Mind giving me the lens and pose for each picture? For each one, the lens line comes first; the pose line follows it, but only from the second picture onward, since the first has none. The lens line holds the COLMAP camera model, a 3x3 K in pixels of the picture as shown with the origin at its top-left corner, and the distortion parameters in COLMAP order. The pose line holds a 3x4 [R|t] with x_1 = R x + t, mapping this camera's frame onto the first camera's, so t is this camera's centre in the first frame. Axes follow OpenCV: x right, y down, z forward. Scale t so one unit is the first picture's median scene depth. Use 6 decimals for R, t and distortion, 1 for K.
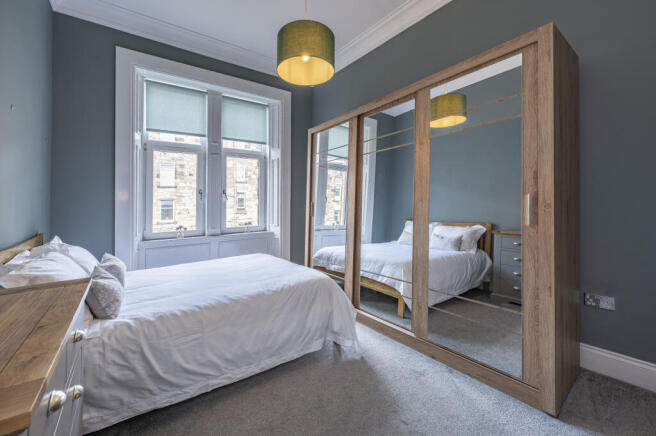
lens RADIAL K [[266.8, 0, 327.8], [0, 266.8, 206.9], [0, 0, 1]] dist [-0.000476, -0.000078]
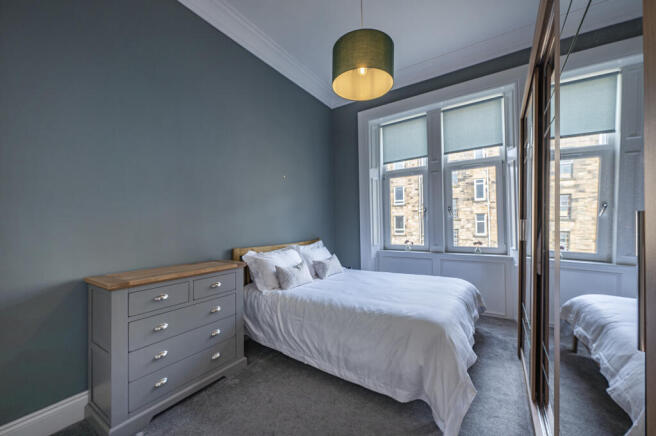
lens RADIAL K [[259.8, 0, 328.0], [0, 259.8, 218.0], [0, 0, 1]] dist [-0.000369, -0.000090]
pose [[0.335549, -0.007502, -0.941993, 0.388420], [0.002535, 0.999972, -0.007061, -0.017468], [0.942019, -0.000018, 0.335559, 0.307224]]
